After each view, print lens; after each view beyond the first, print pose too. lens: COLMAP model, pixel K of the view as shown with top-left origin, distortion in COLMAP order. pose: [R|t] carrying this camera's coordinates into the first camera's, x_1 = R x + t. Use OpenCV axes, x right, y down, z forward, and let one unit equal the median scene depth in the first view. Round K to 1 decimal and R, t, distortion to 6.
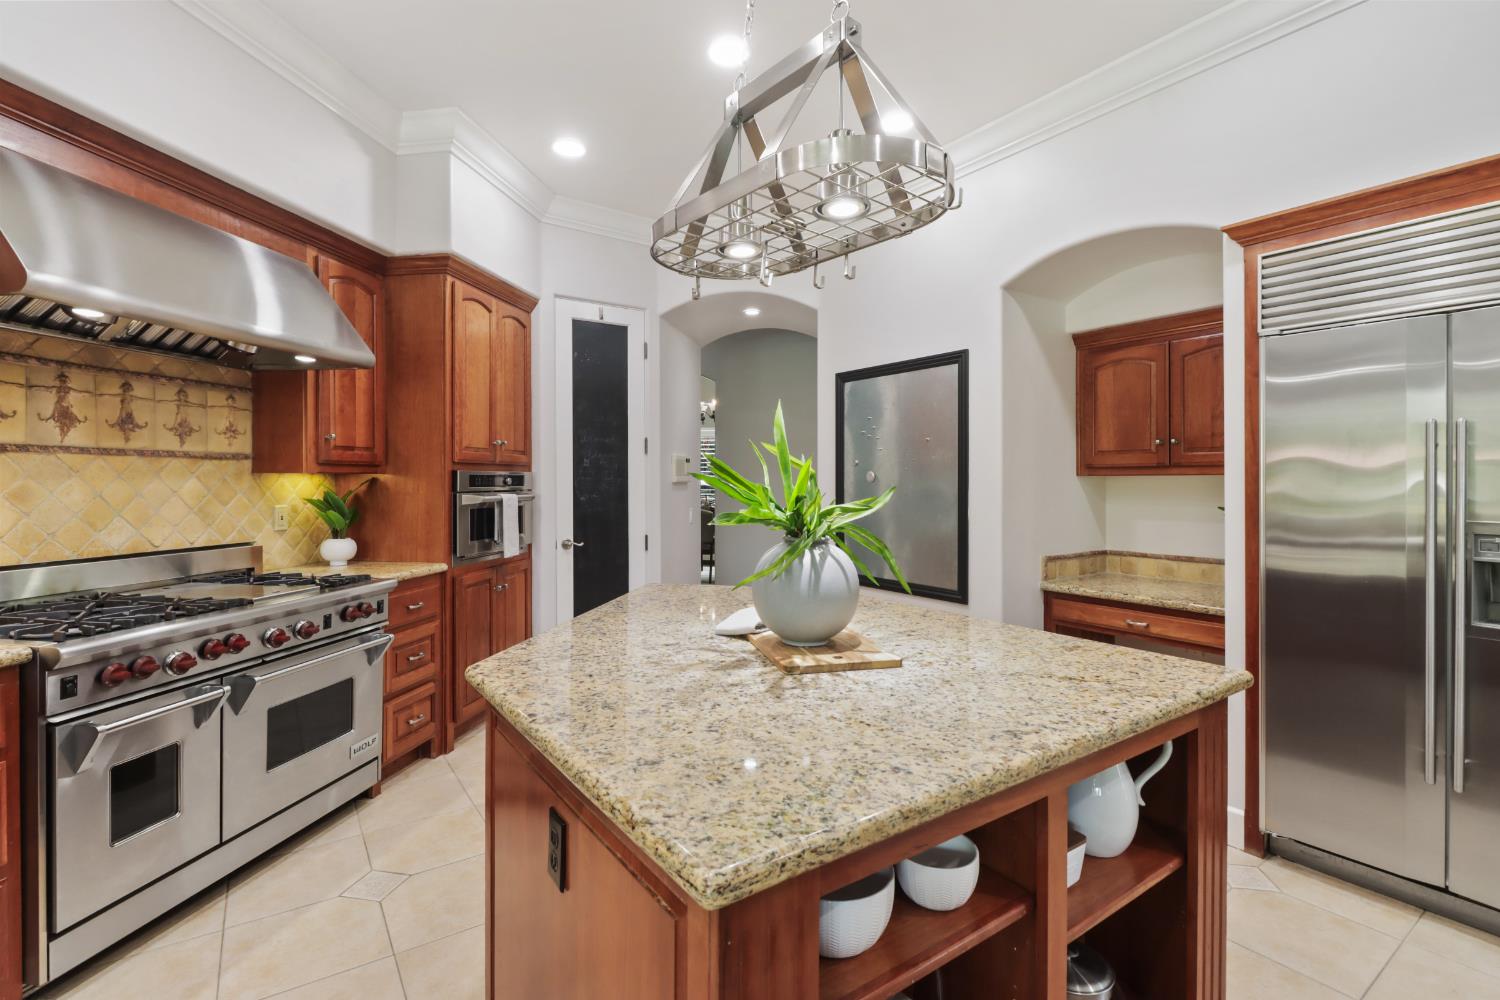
lens RADIAL K [[692.3, 0, 747.1], [0, 692.3, 475.5], [0, 0, 1]] dist [0.016191, -0.012074]
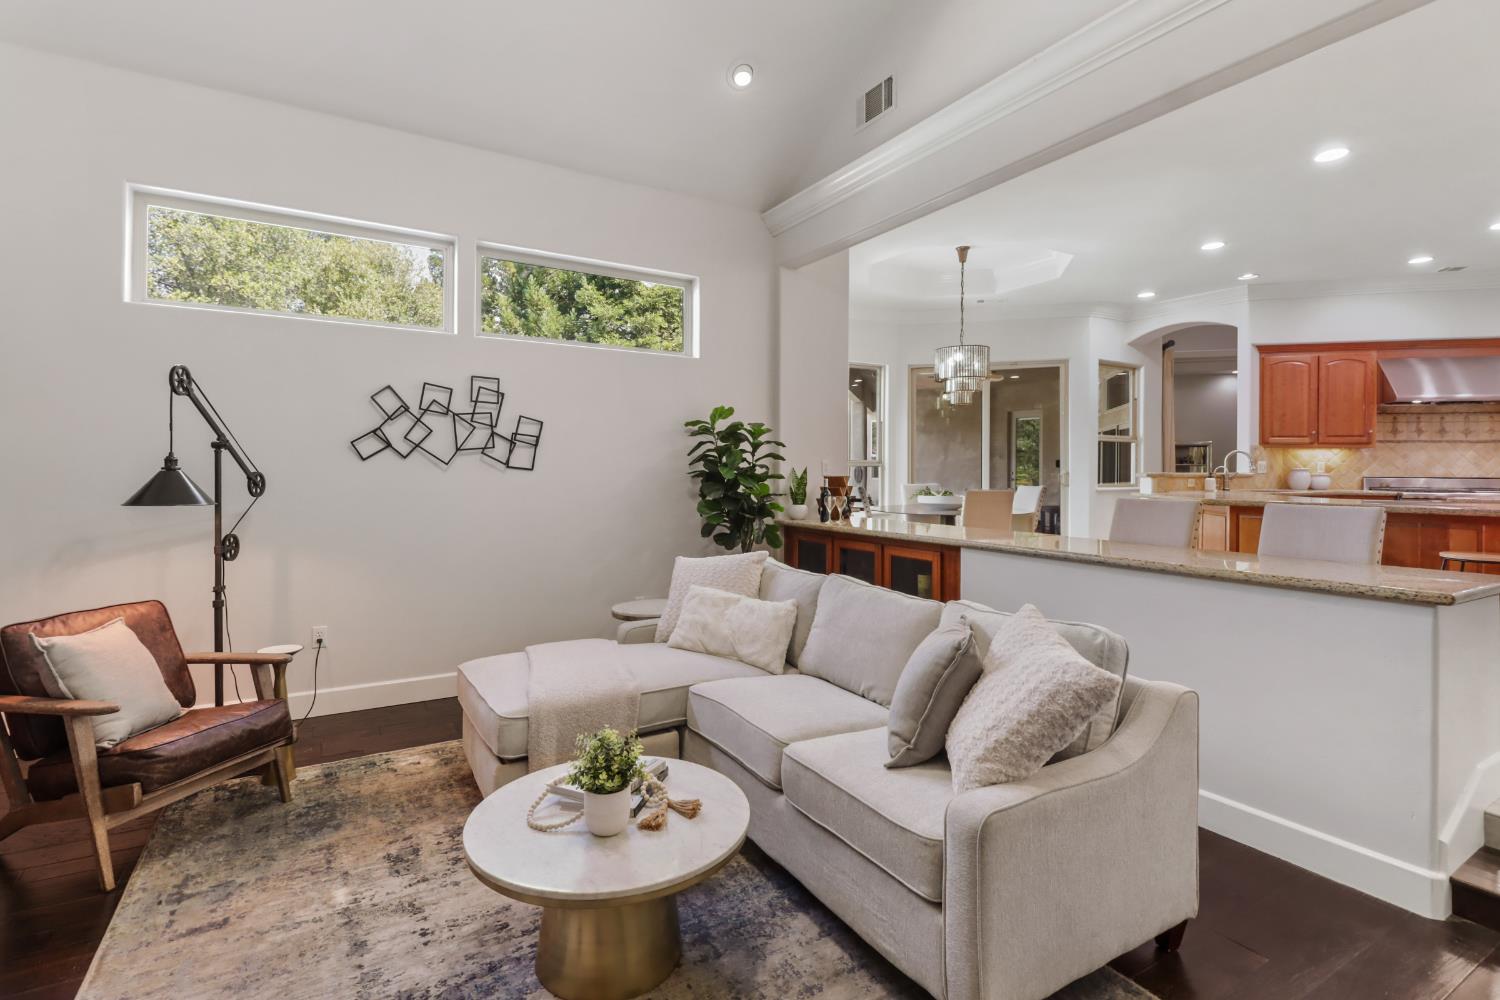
lens RADIAL K [[705.5, 0, 750.6], [0, 705.5, 467.0], [0, 0, 1]] dist [0.017743, -0.012912]
pose [[-0.081238, -0.006014, -0.996677, 1.694874], [0.000027, 0.999982, -0.006036, 0.067156], [0.996695, -0.000518, -0.081236, -1.203015]]
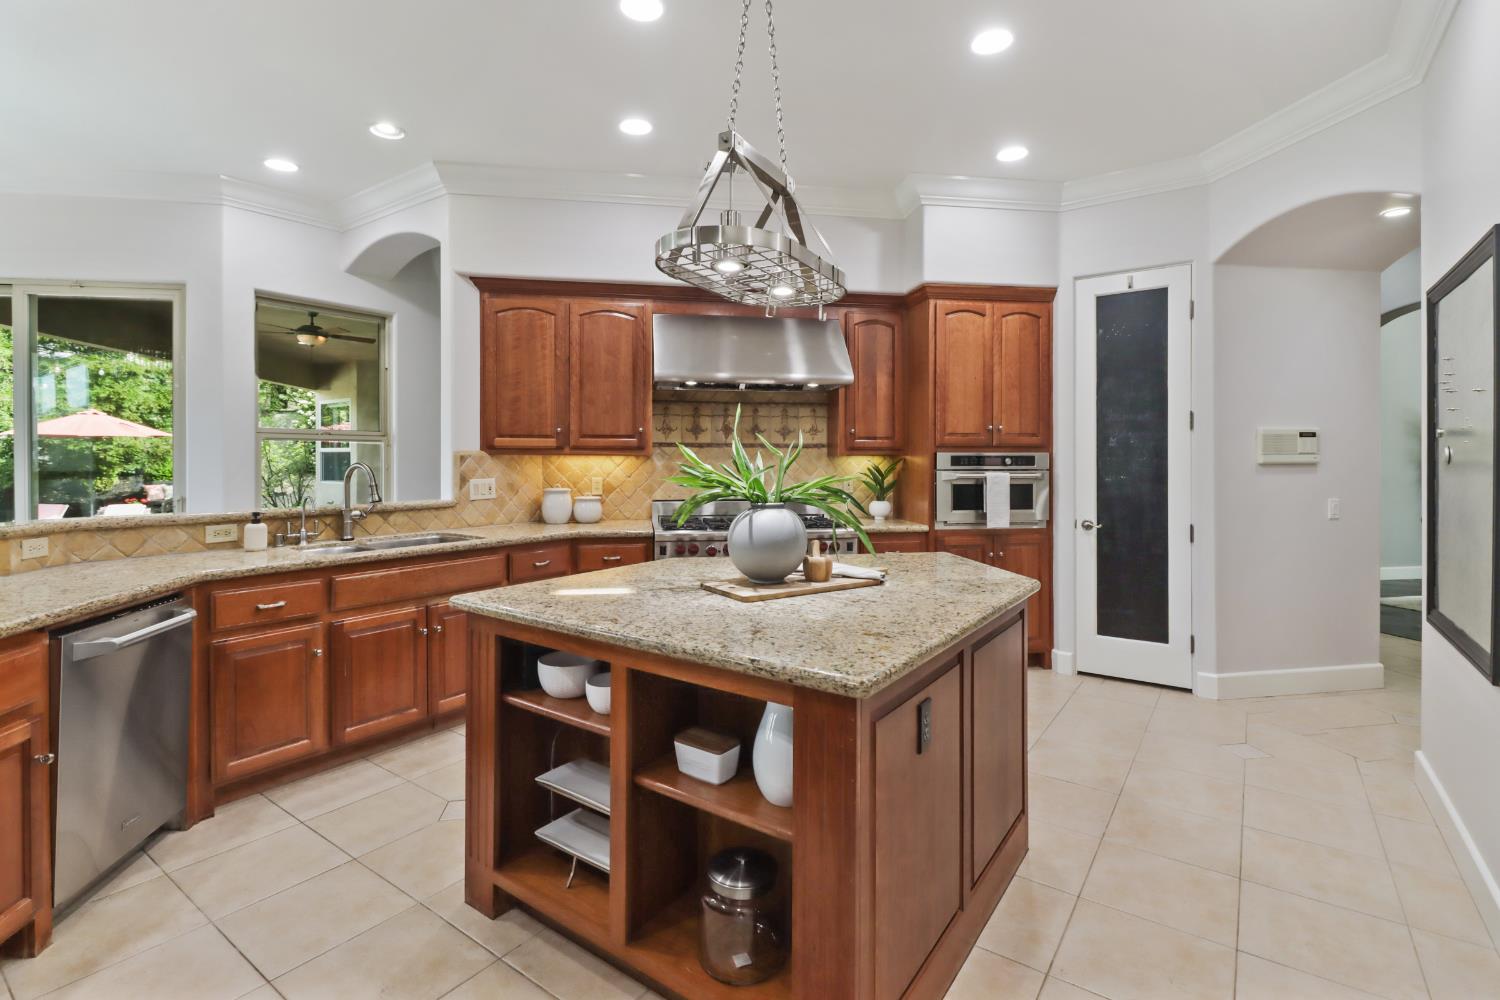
lens RADIAL K [[701.5, 0, 750.3], [0, 701.5, 463.5], [0, 0, 1]] dist [0.013204, -0.000310]
pose [[0.334620, 0.004971, -0.942340, 0.696429], [0.005824, 0.999956, 0.007343, 0.001147], [0.942335, -0.007945, 0.334577, 0.267530]]
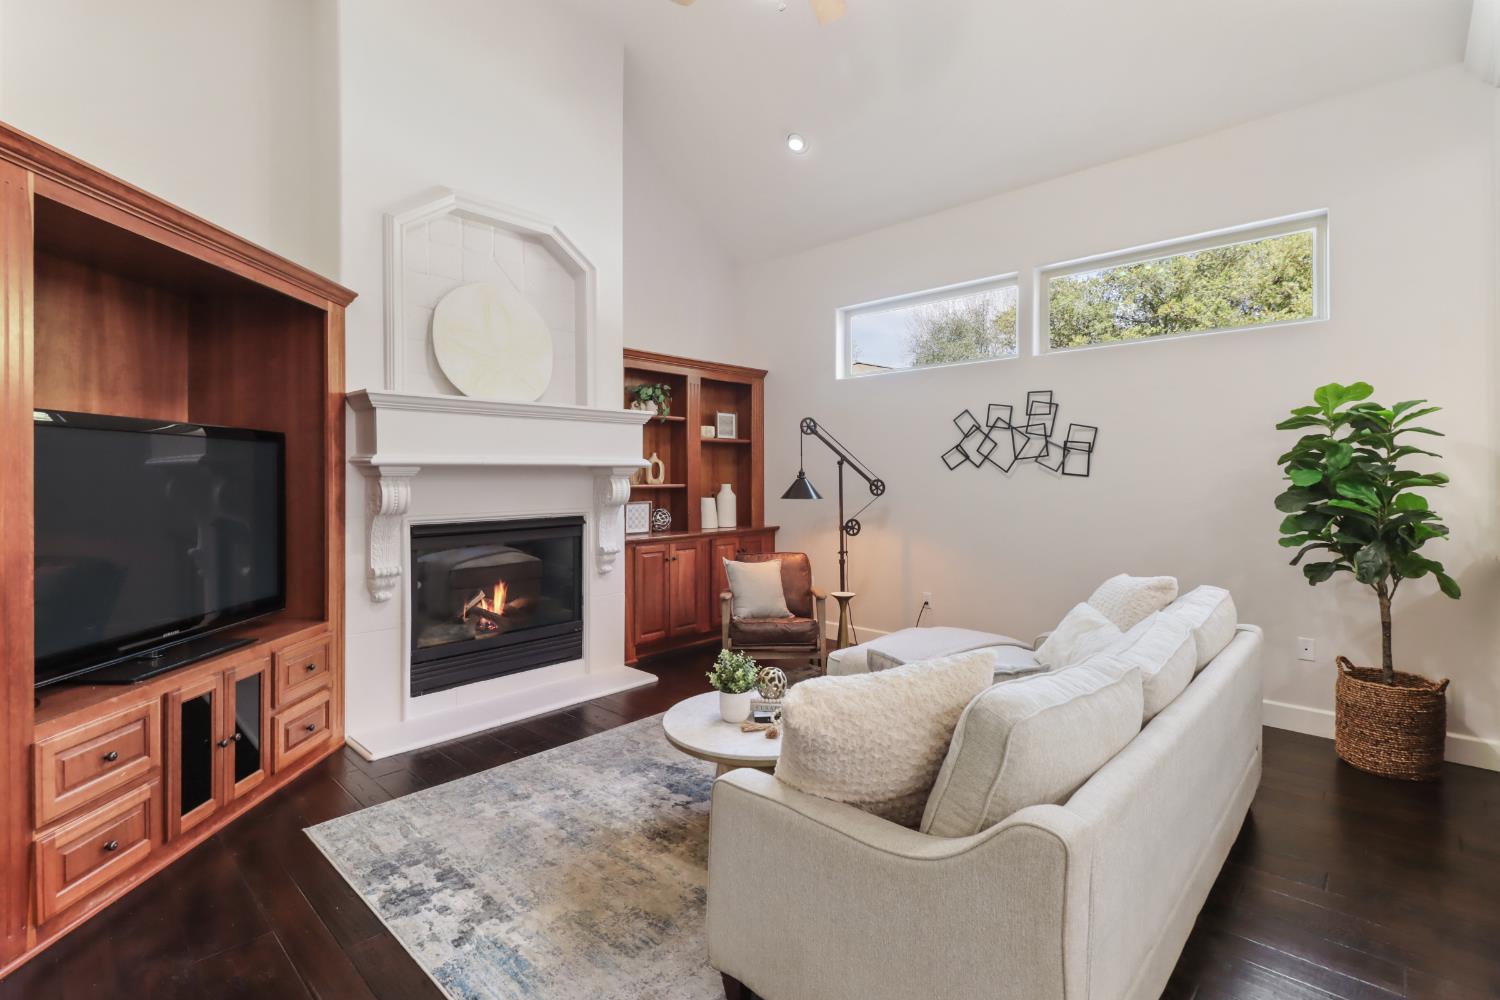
lens RADIAL K [[692.3, 0, 747.1], [0, 692.3, 475.5], [0, 0, 1]] dist [0.016191, -0.012074]
pose [[-0.979035, 0.001437, -0.203686, 1.294698], [0.003357, 0.999953, -0.009082, 0.072943], [0.203664, -0.009575, -0.978994, -0.553951]]
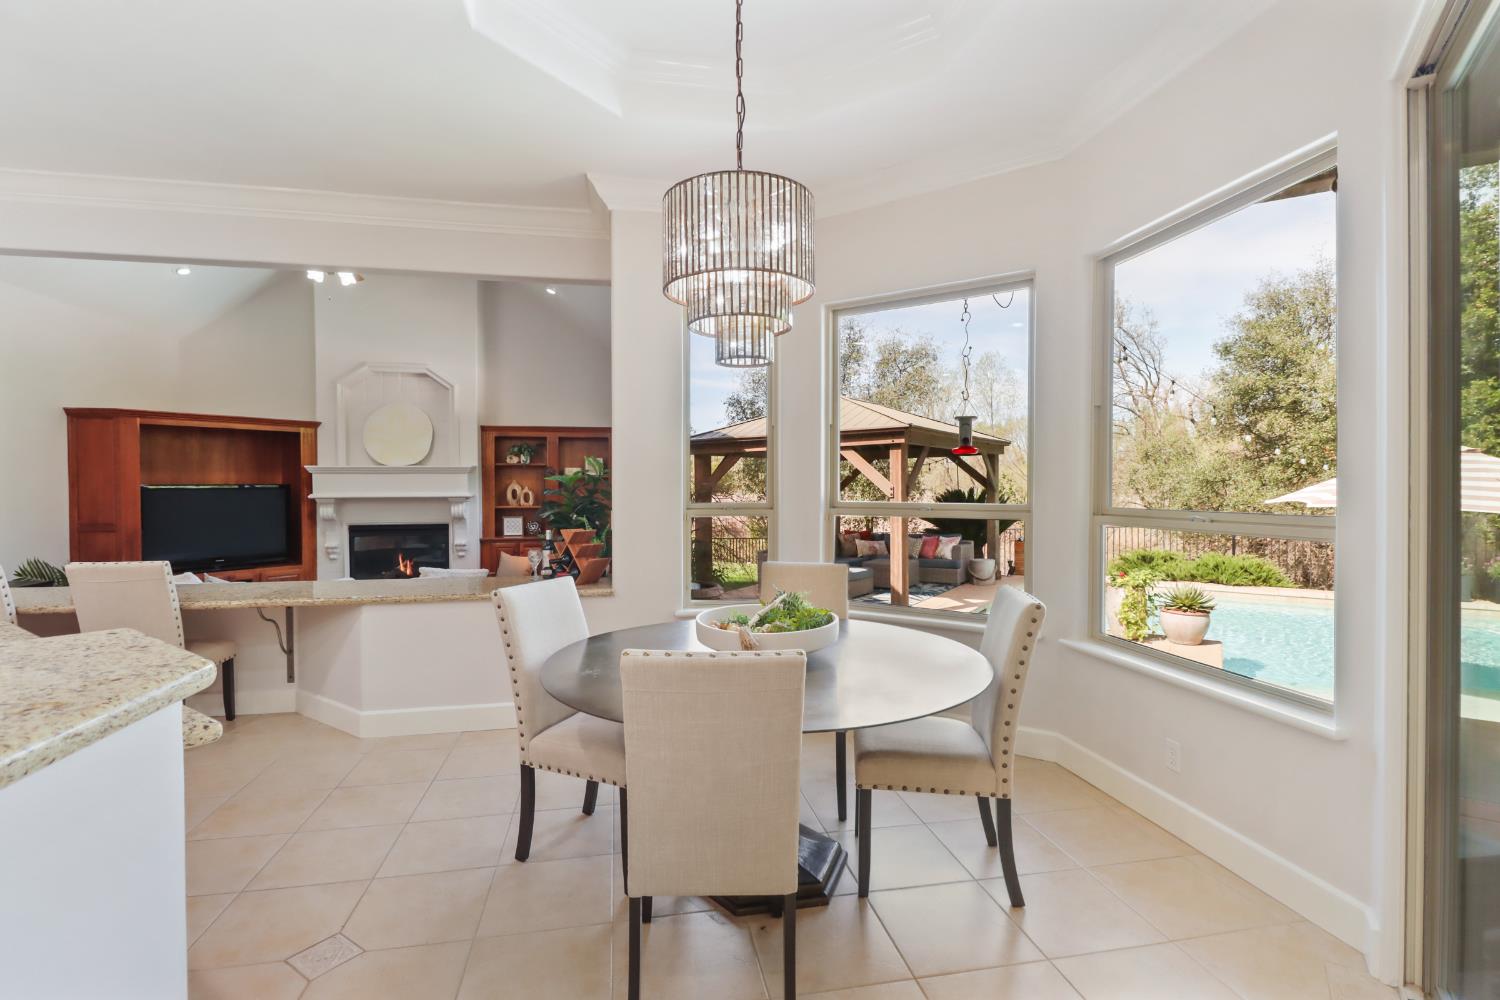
lens RADIAL K [[690.1, 0, 748.1], [0, 690.1, 494.2], [0, 0, 1]] dist [0.015901, -0.012055]
pose [[-0.912331, -0.007661, 0.409381, -0.725277], [-0.003180, 0.999927, 0.011625, -0.001961], [-0.409440, 0.009304, -0.912289, -0.125123]]
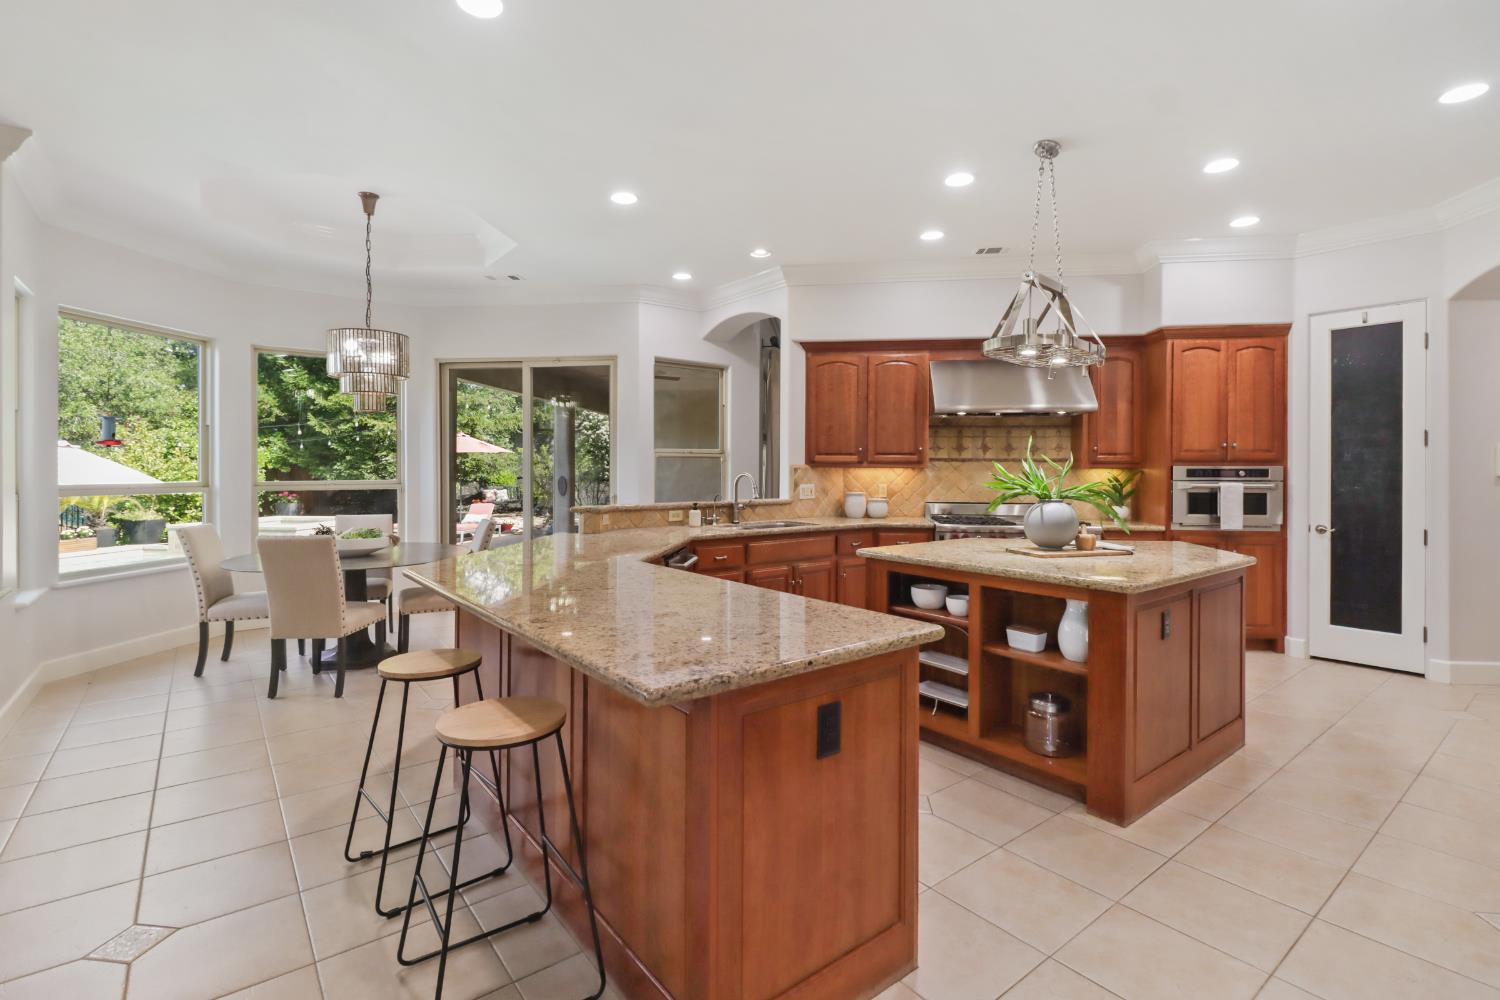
lens RADIAL K [[692.3, 0, 747.1], [0, 692.3, 475.5], [0, 0, 1]] dist [0.016191, -0.012074]
pose [[0.053046, 0.006810, -0.998569, 1.101967], [0.003127, 0.999971, 0.006986, -0.000348], [0.998587, -0.003493, 0.053023, -0.015129]]
